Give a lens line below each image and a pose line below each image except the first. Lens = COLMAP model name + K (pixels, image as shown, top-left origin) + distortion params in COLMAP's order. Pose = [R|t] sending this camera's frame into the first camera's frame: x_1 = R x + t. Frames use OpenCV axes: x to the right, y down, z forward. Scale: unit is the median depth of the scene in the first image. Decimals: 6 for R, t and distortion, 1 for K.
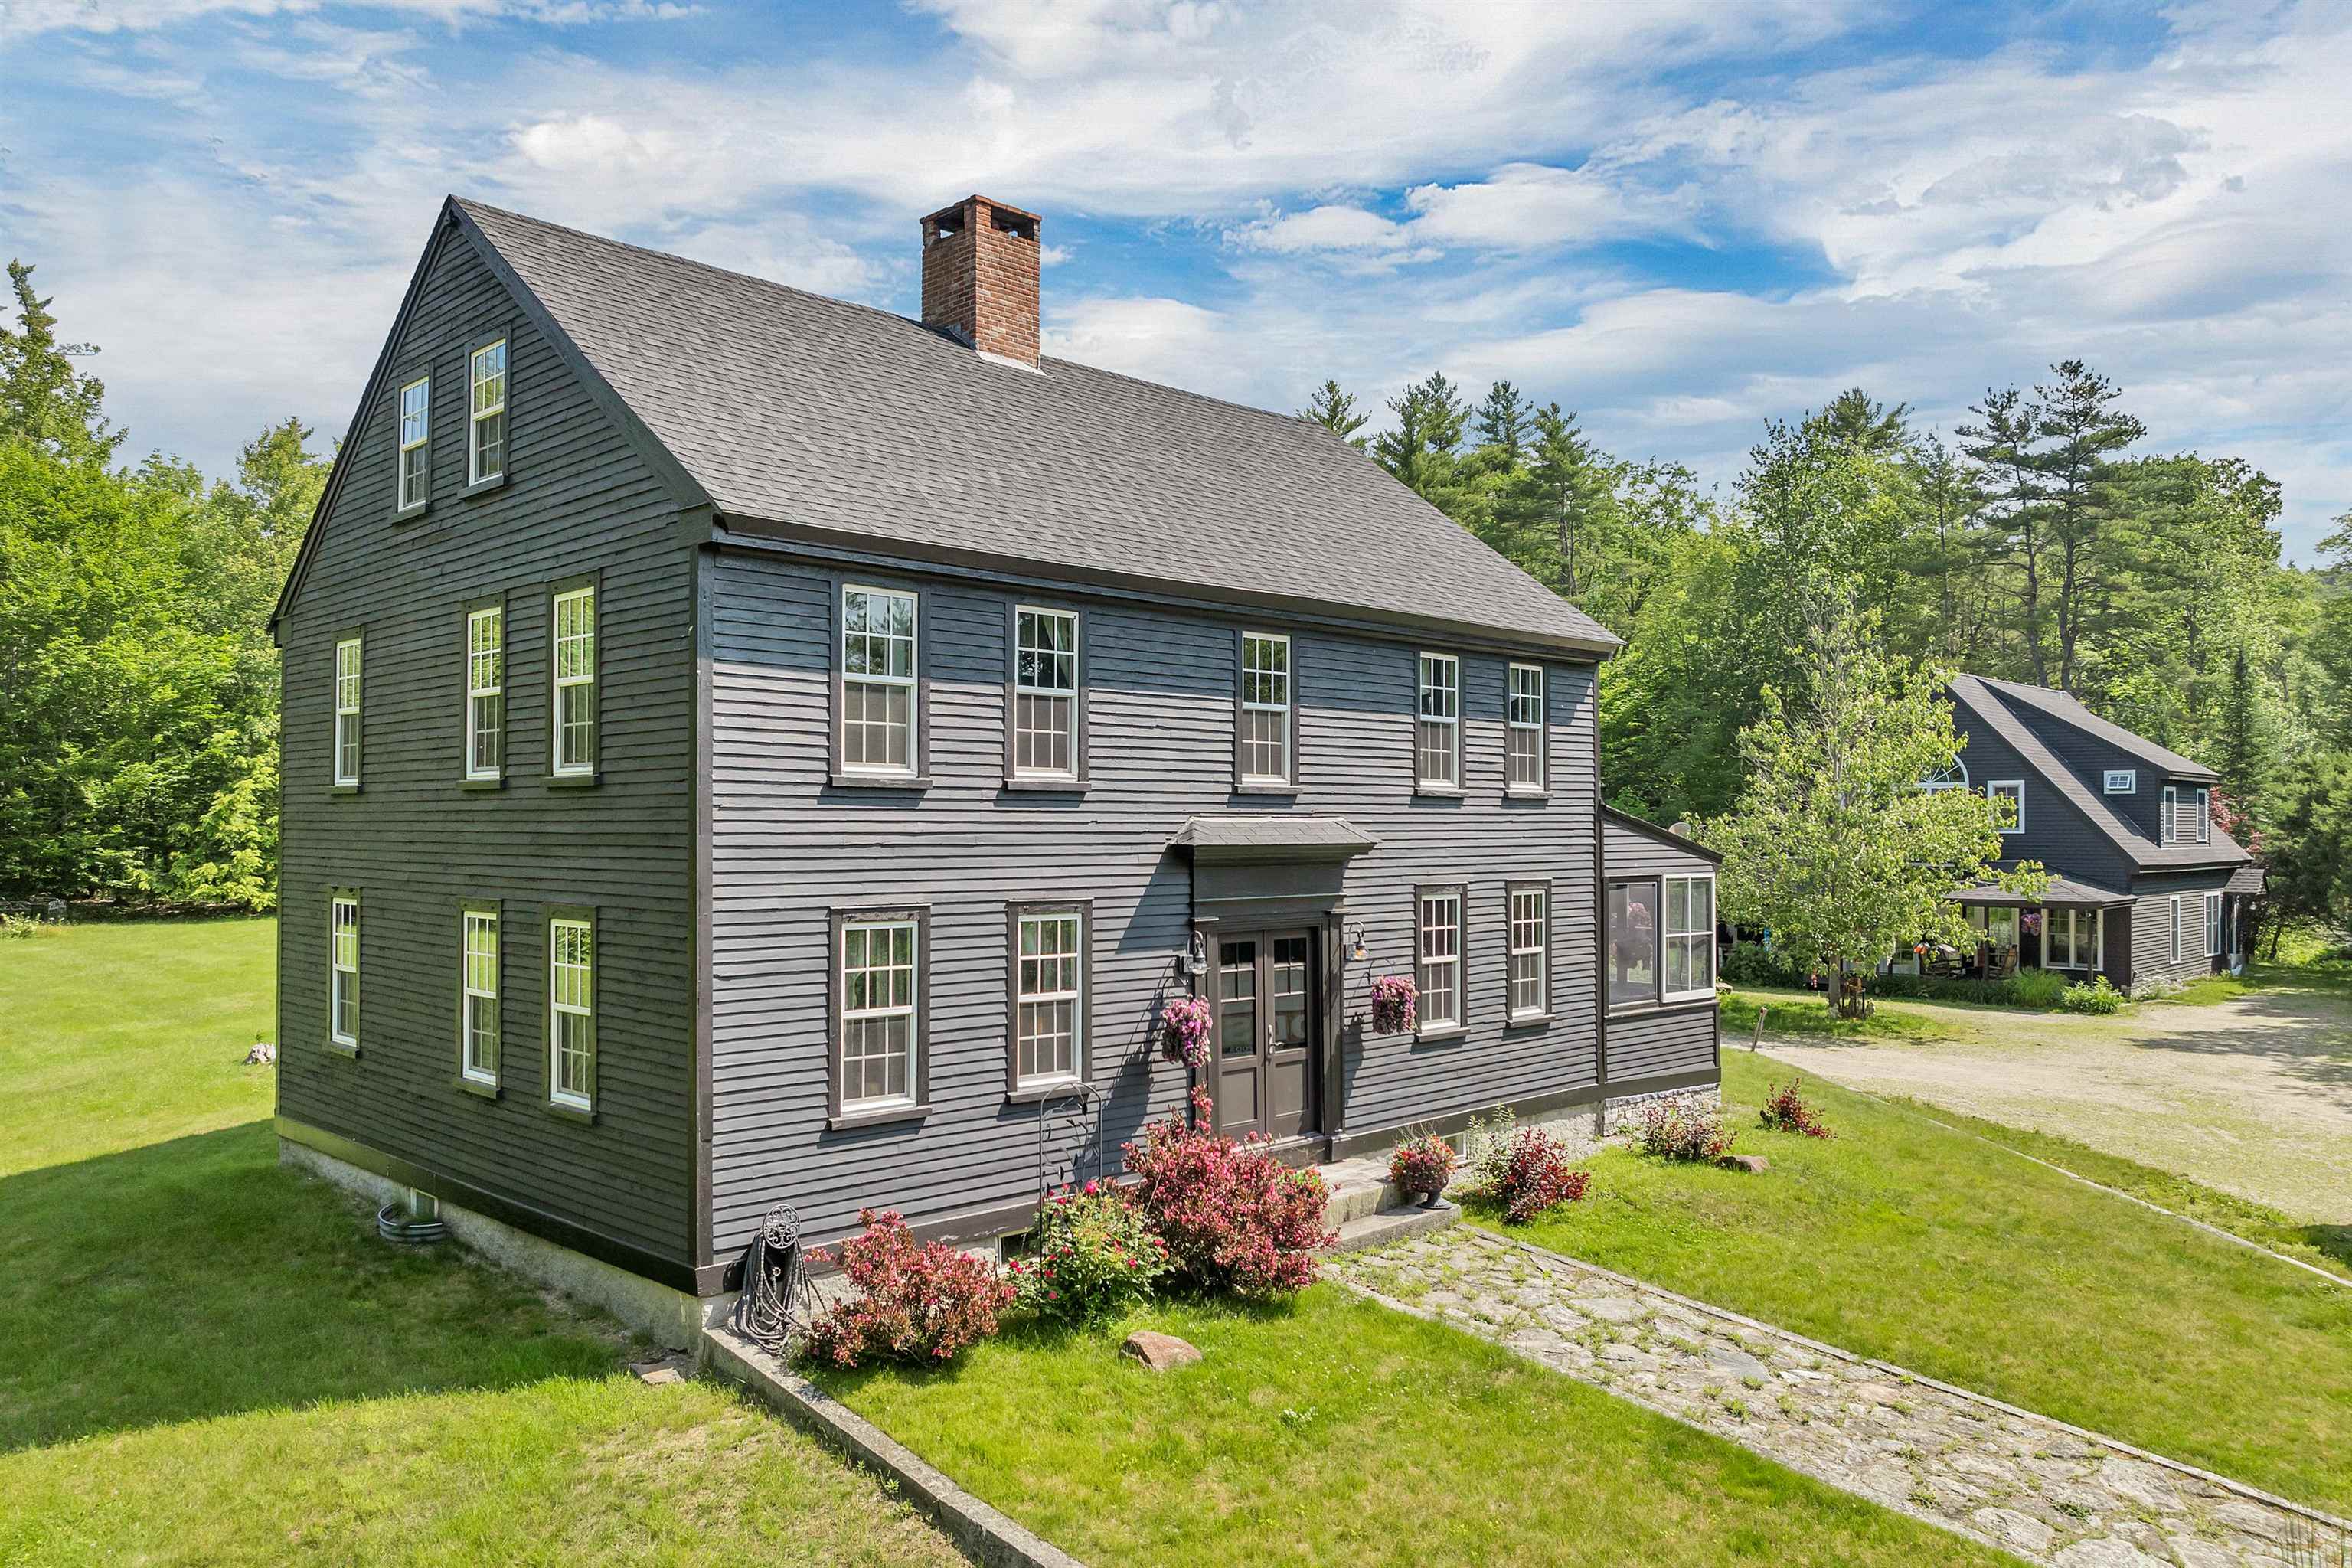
lens RADIAL K [[1672.4, 0, 1179.5], [0, 1672.4, 798.0], [0, 0, 1]] dist [-0.007296, -0.003180]
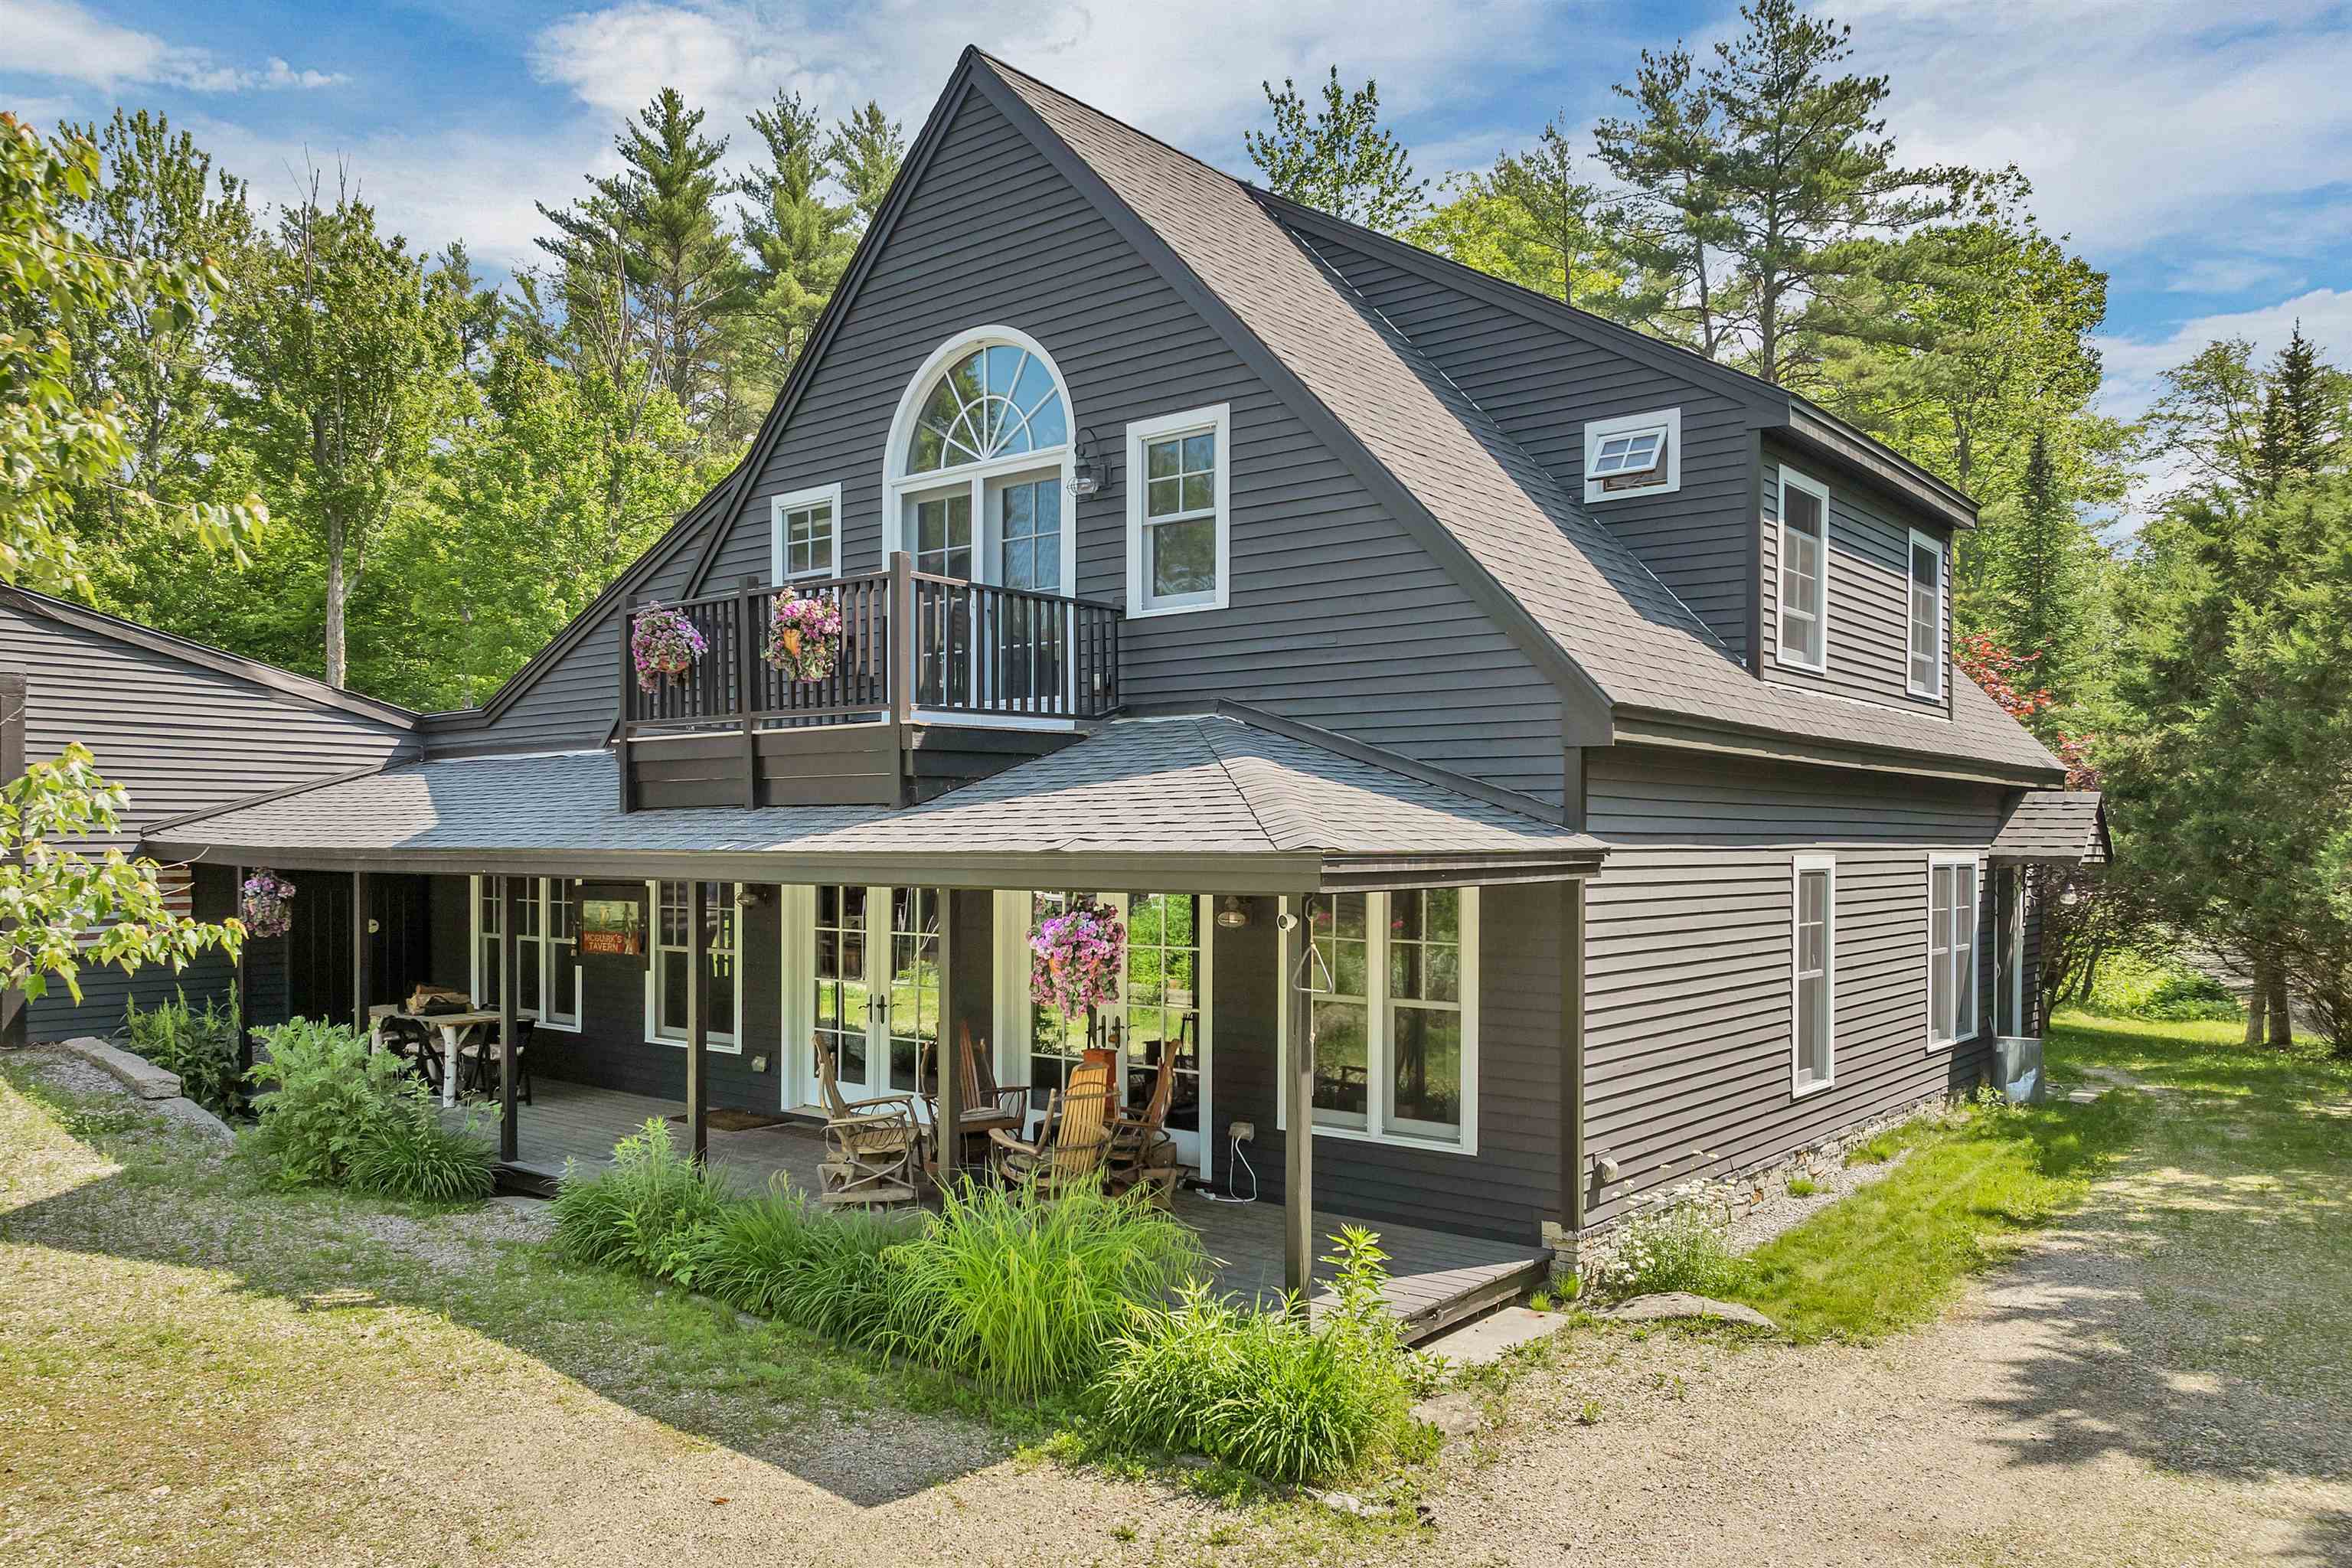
lens RADIAL K [[1672.4, 0, 1124.0], [0, 1672.4, 849.3], [0, 0, 1]] dist [-0.007296, -0.003180]
pose [[0.997732, -0.001580, 0.067298, 0.434996], [-0.000134, 0.999676, 0.025455, 0.047525], [-0.067317, -0.025406, 0.997408, 0.683737]]
